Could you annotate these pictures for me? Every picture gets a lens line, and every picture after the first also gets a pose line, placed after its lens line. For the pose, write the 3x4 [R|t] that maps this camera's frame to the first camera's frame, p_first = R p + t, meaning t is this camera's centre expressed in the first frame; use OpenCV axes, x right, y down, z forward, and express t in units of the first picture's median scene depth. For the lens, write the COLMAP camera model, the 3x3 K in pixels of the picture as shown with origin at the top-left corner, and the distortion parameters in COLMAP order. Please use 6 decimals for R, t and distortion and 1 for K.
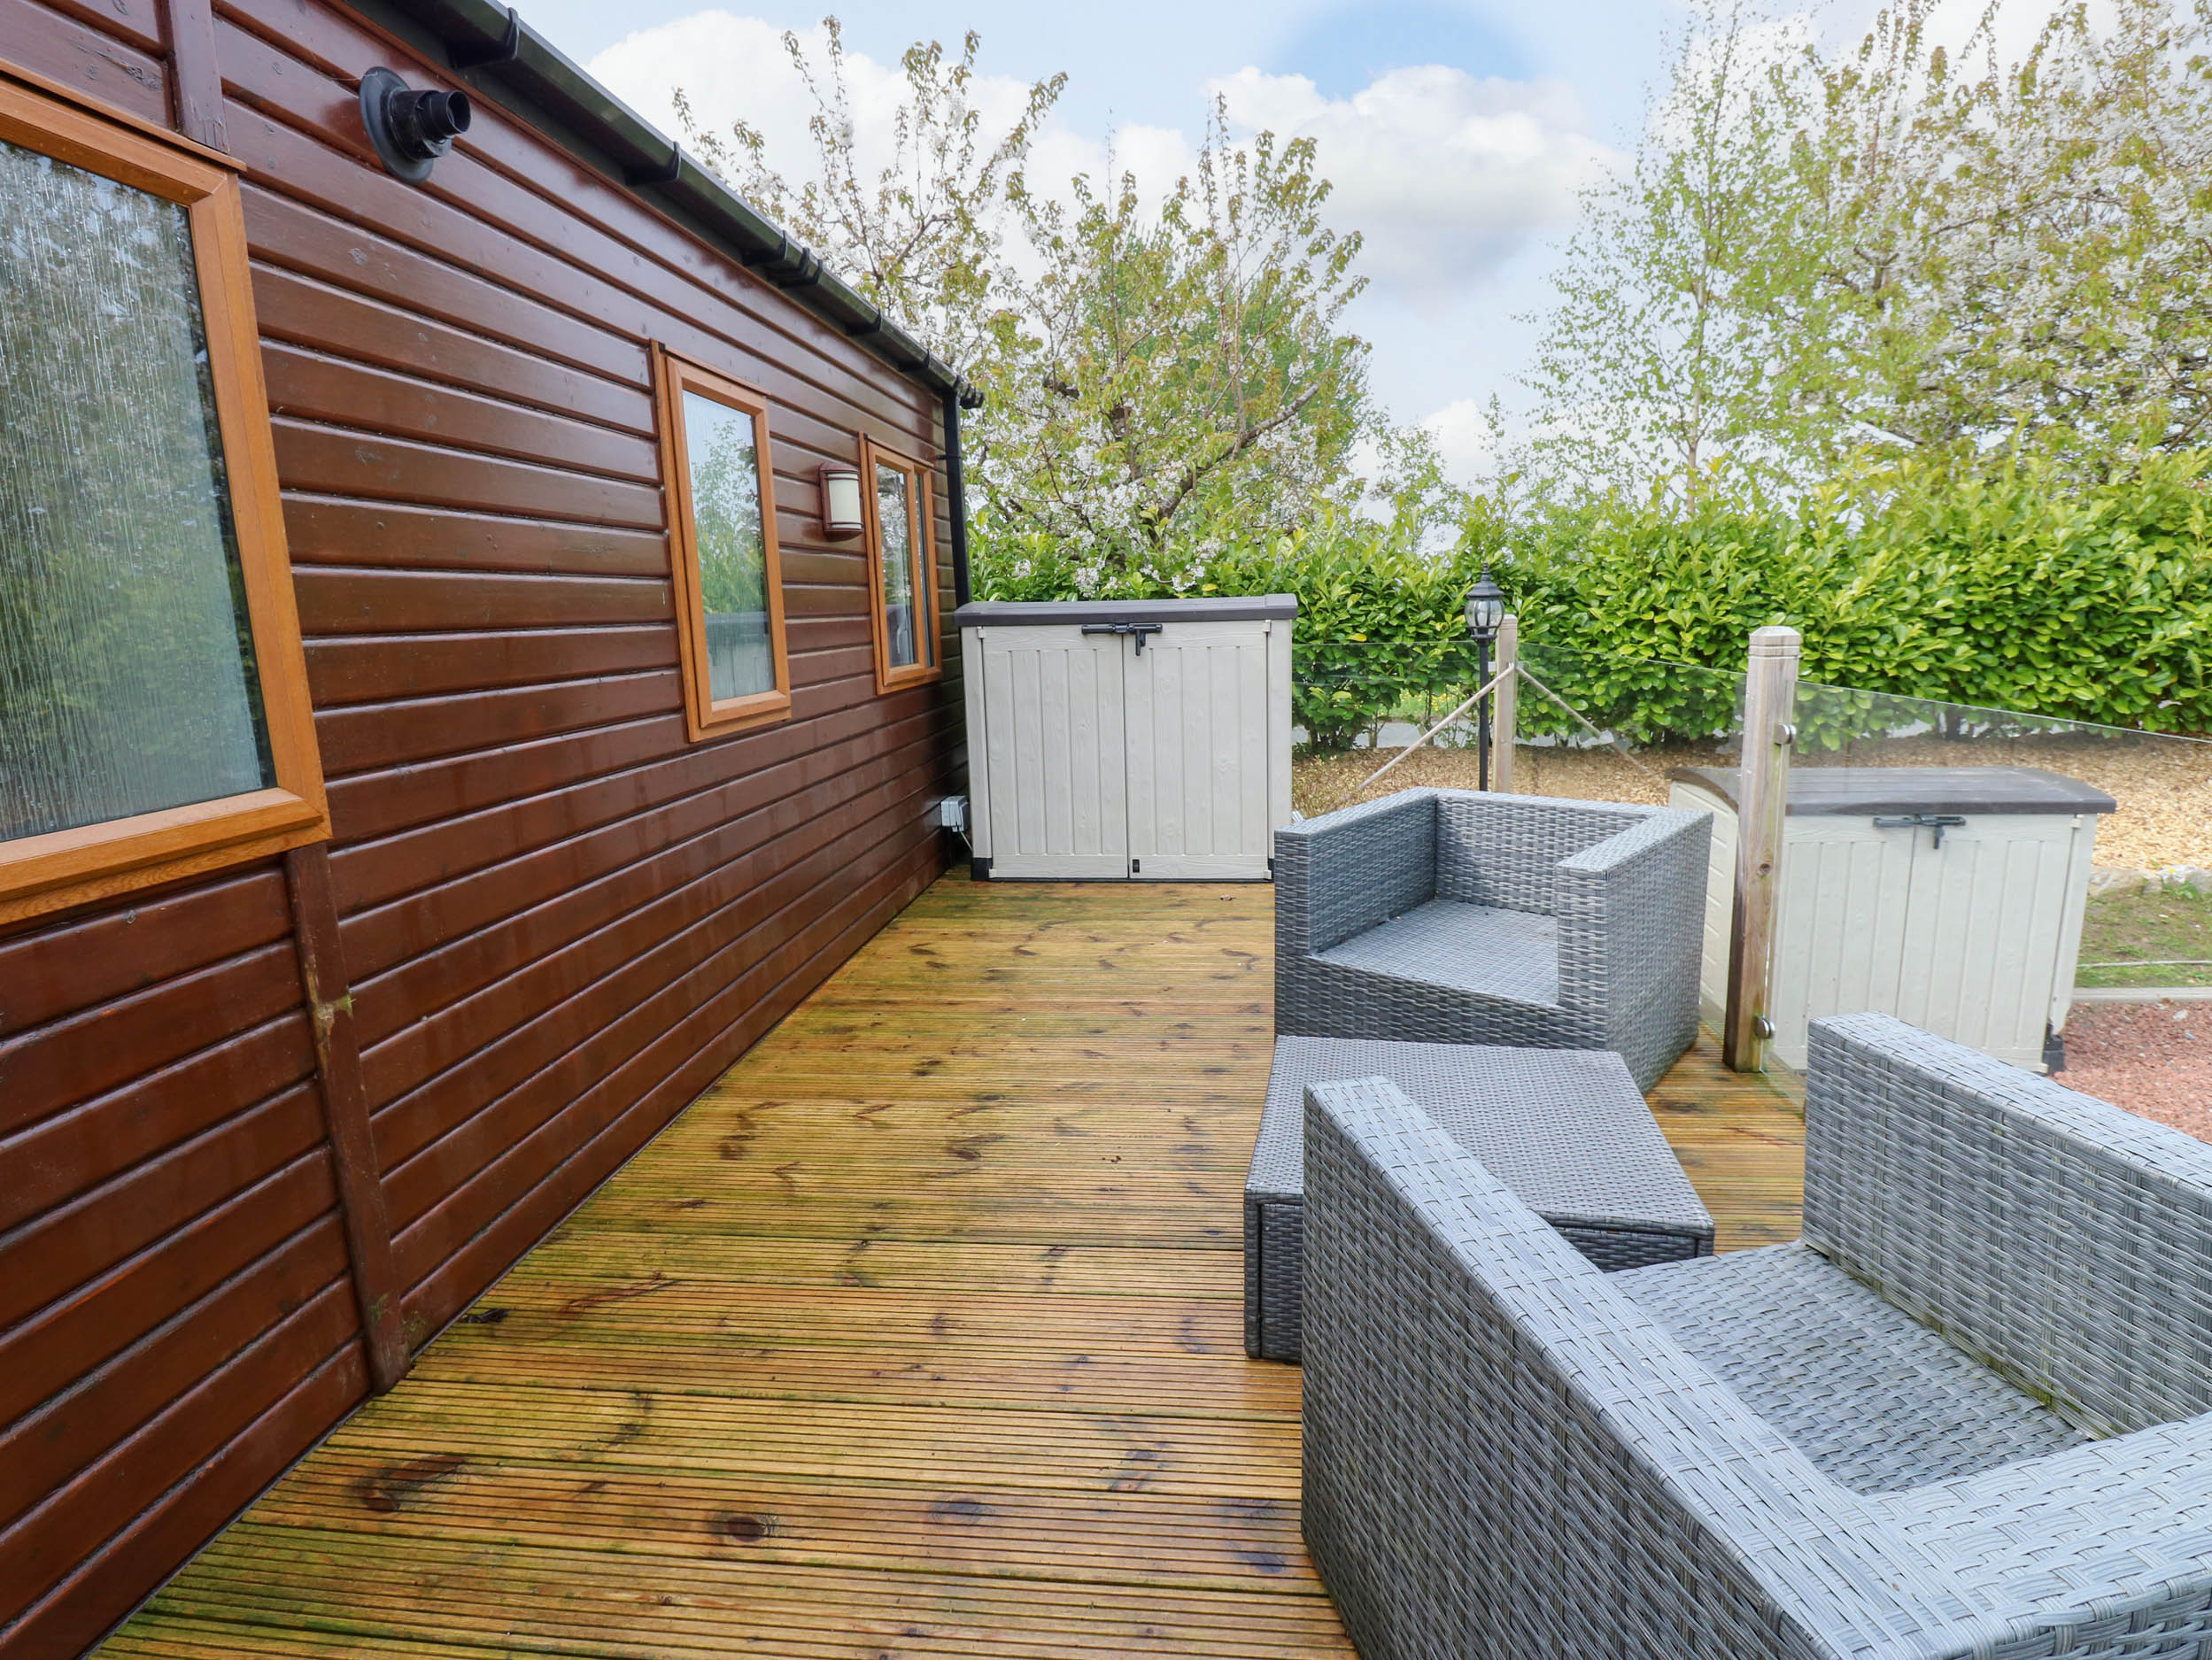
lens RADIAL K [[1117.7, 0, 1106.0], [0, 1117.7, 830.0], [0, 0, 1]] dist [0.001588, 0.000351]
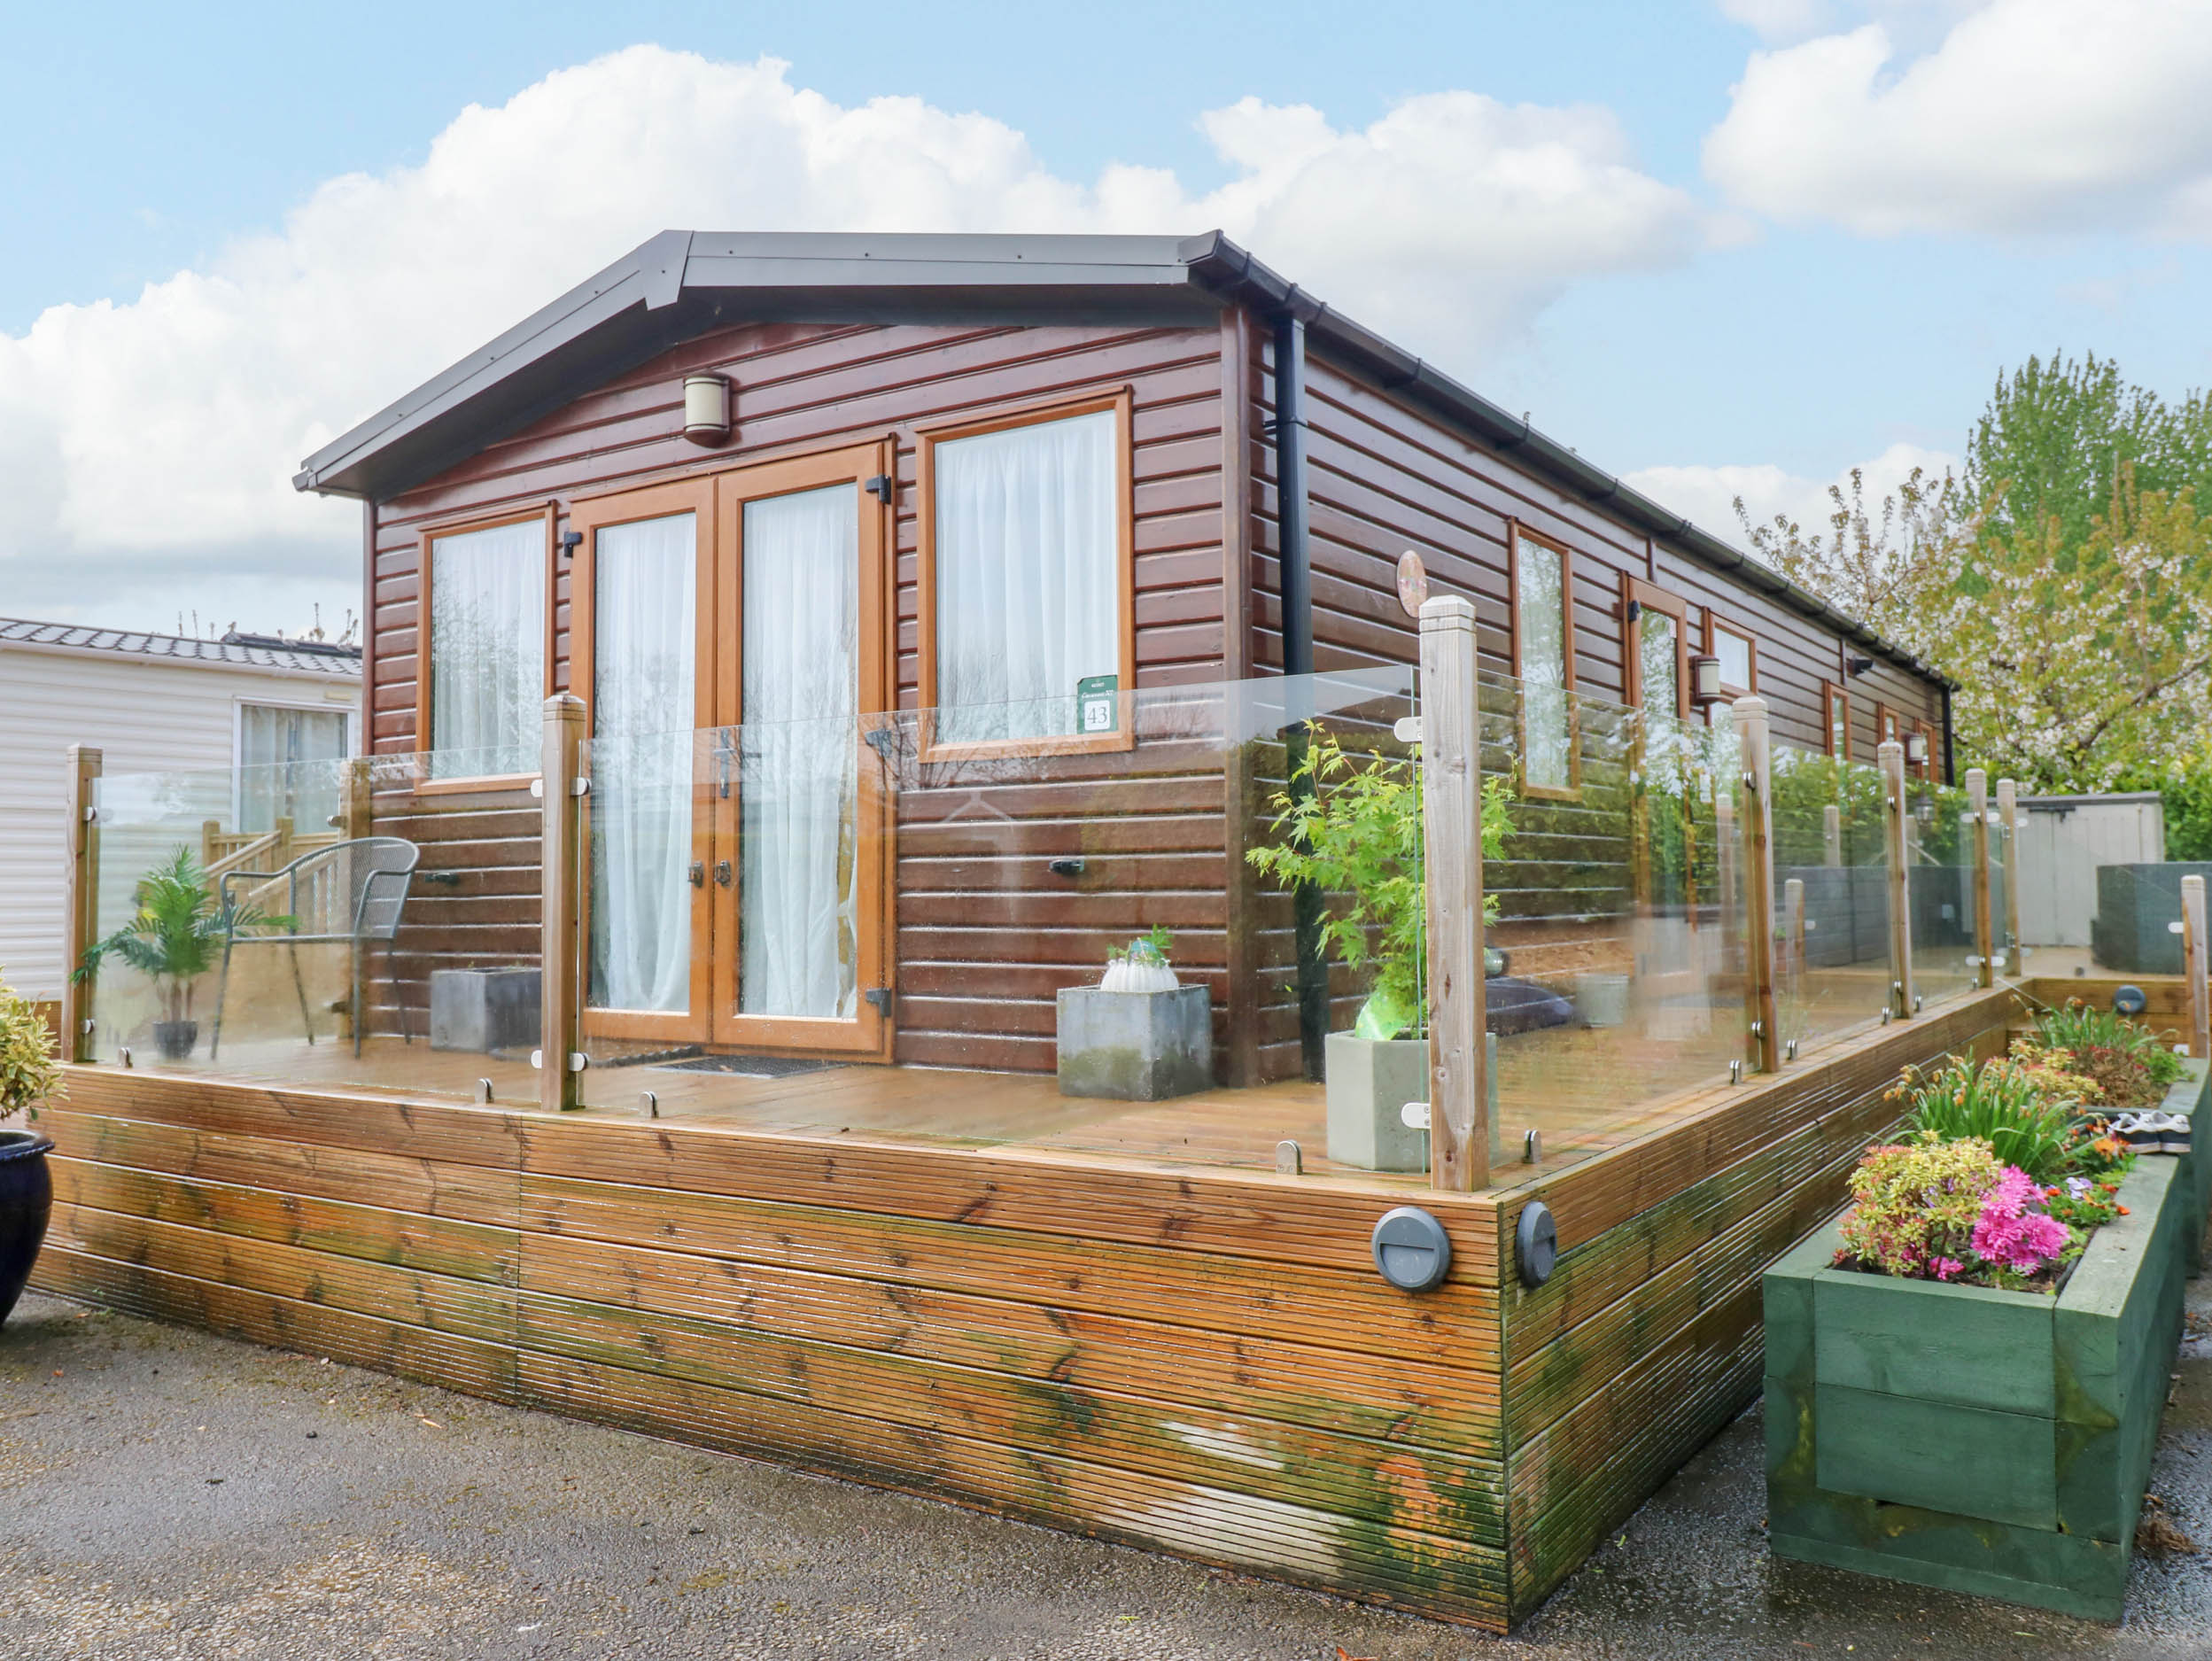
lens RADIAL K [[1785.4, 0, 1106.0], [0, 1785.4, 830.5], [0, 0, 1]] dist [0.001169, 0.000969]
pose [[0.892549, 0.002683, -0.450943, -0.051797], [-0.102344, 0.975094, -0.196767, 0.622948], [0.439184, 0.221775, 0.870593, -2.359014]]
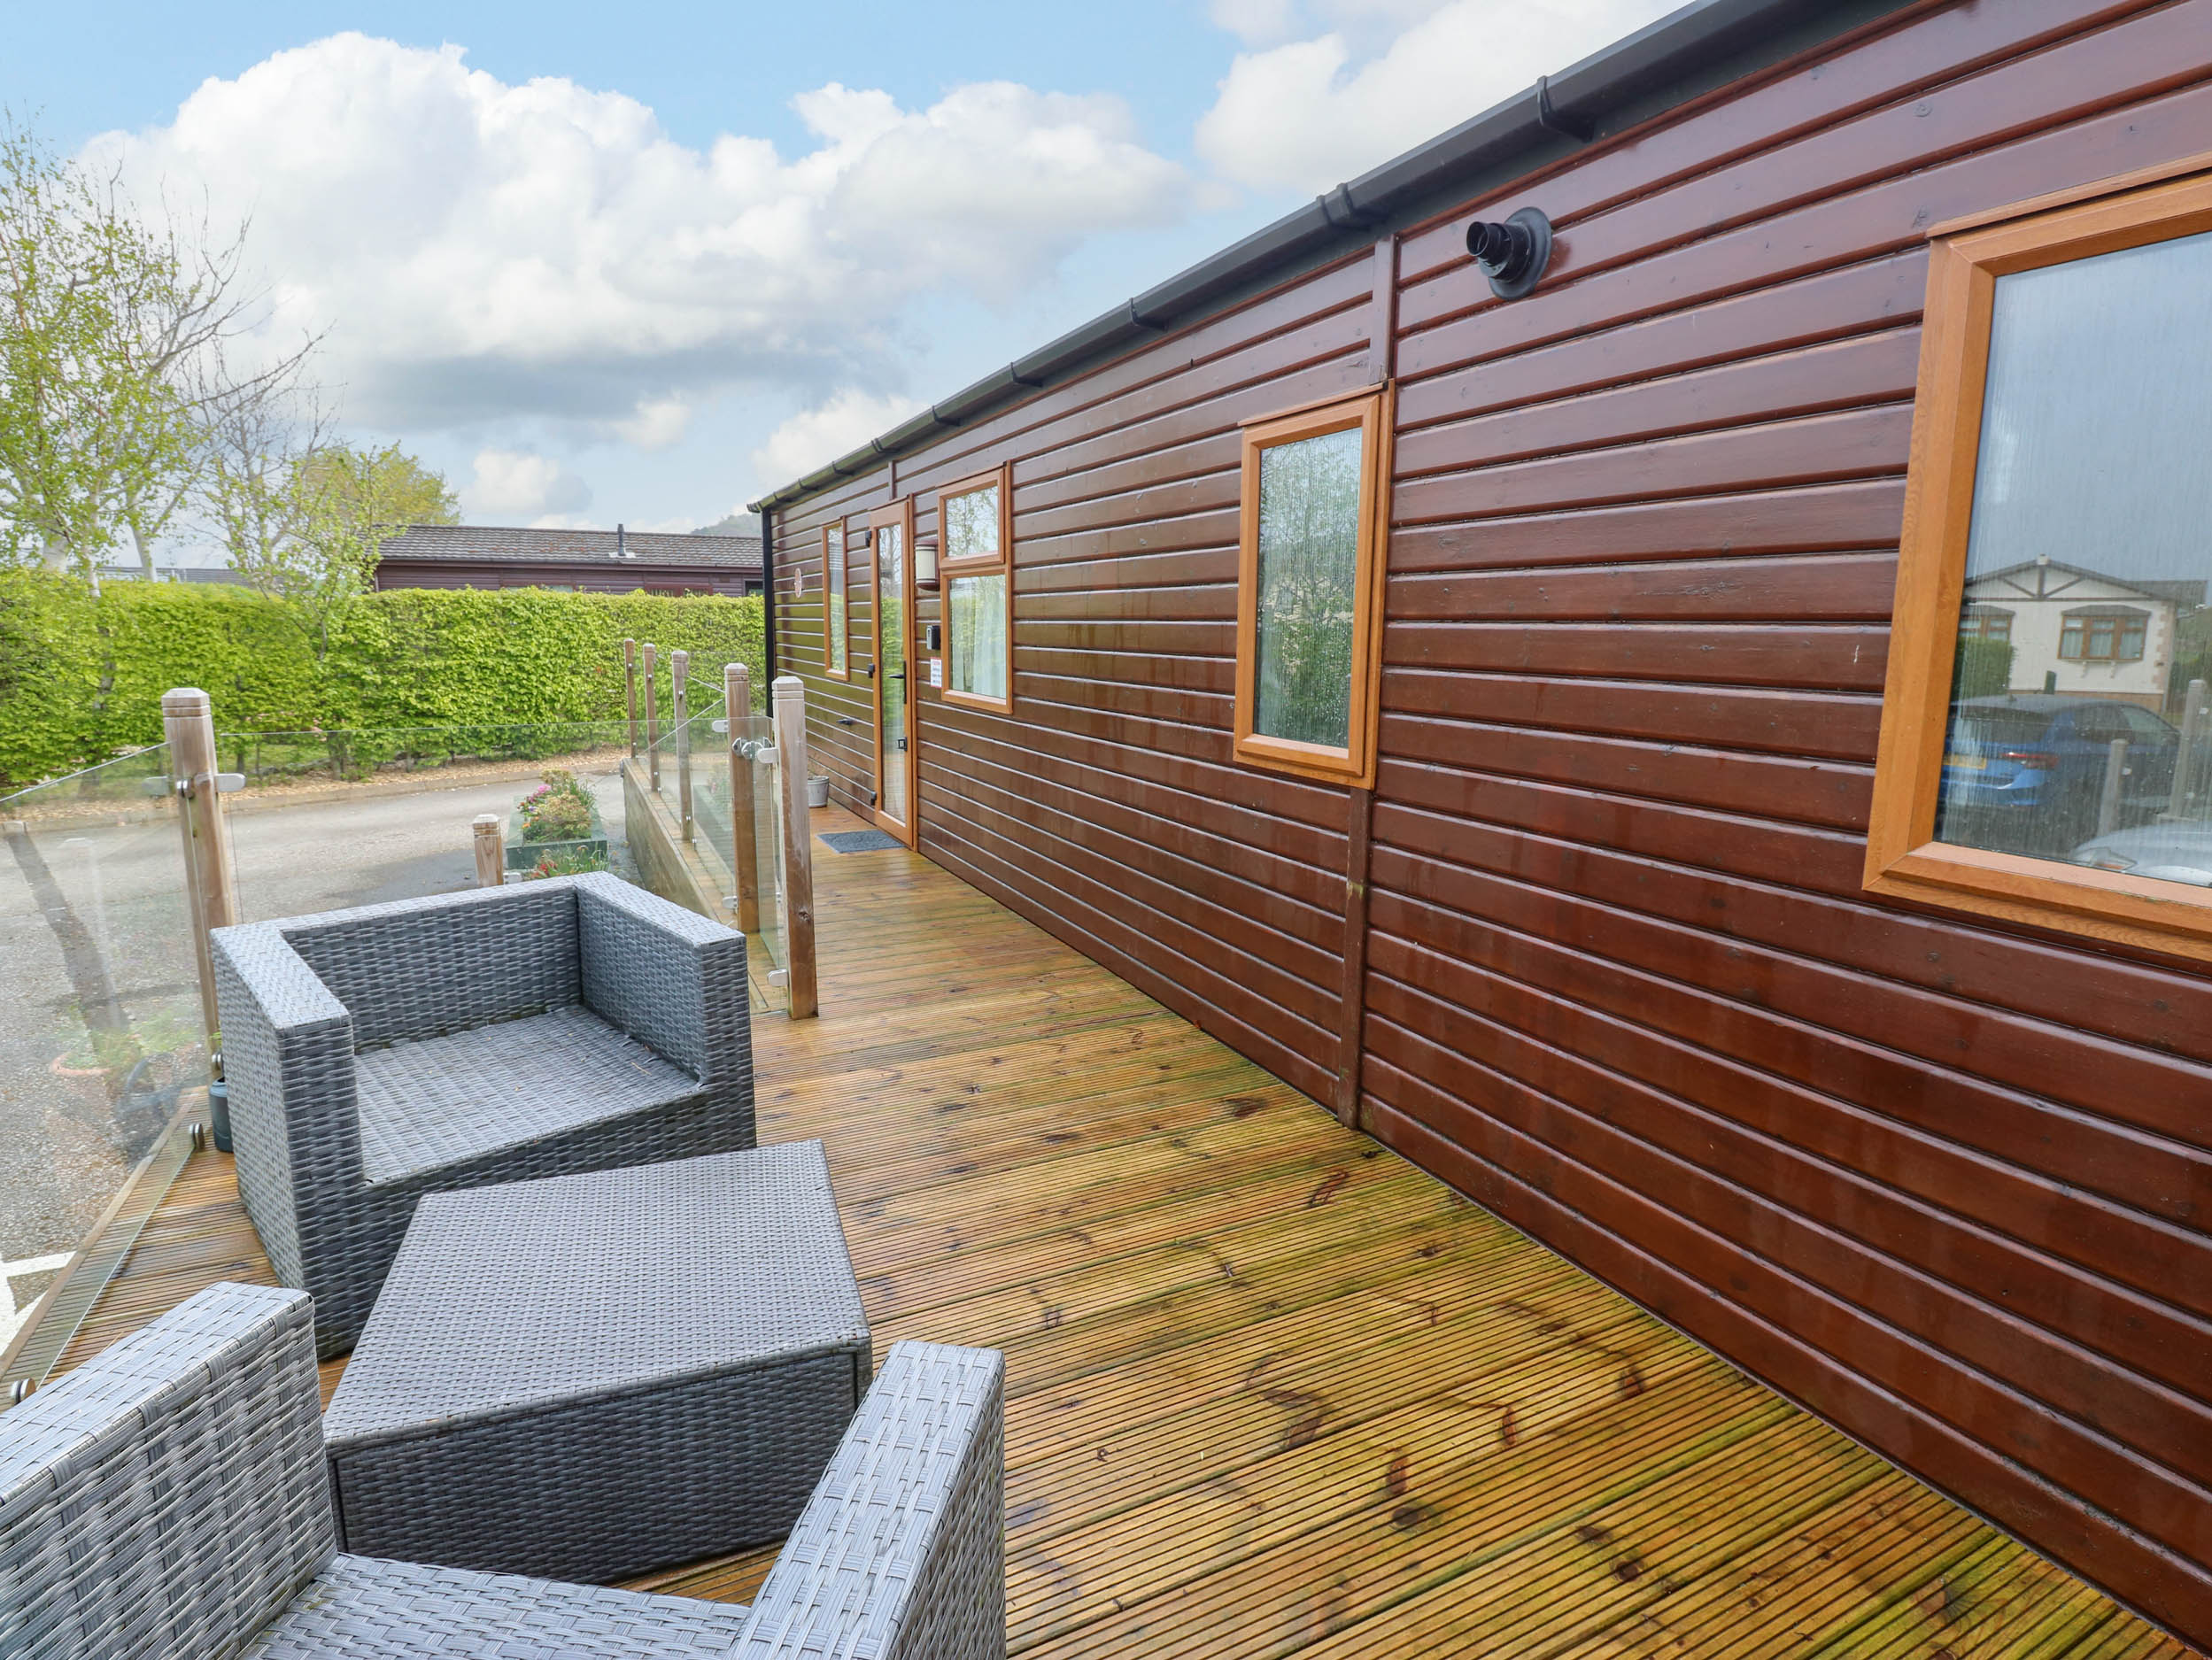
lens RADIAL K [[1117.7, 0, 1106.0], [0, 1117.7, 830.0], [0, 0, 1]] dist [0.001588, 0.000351]
pose [[-0.839299, 0.122297, -0.529736, 0.191177], [-0.089707, 0.929863, 0.356801, -0.187483], [0.536218, 0.346984, -0.769463, 0.801753]]
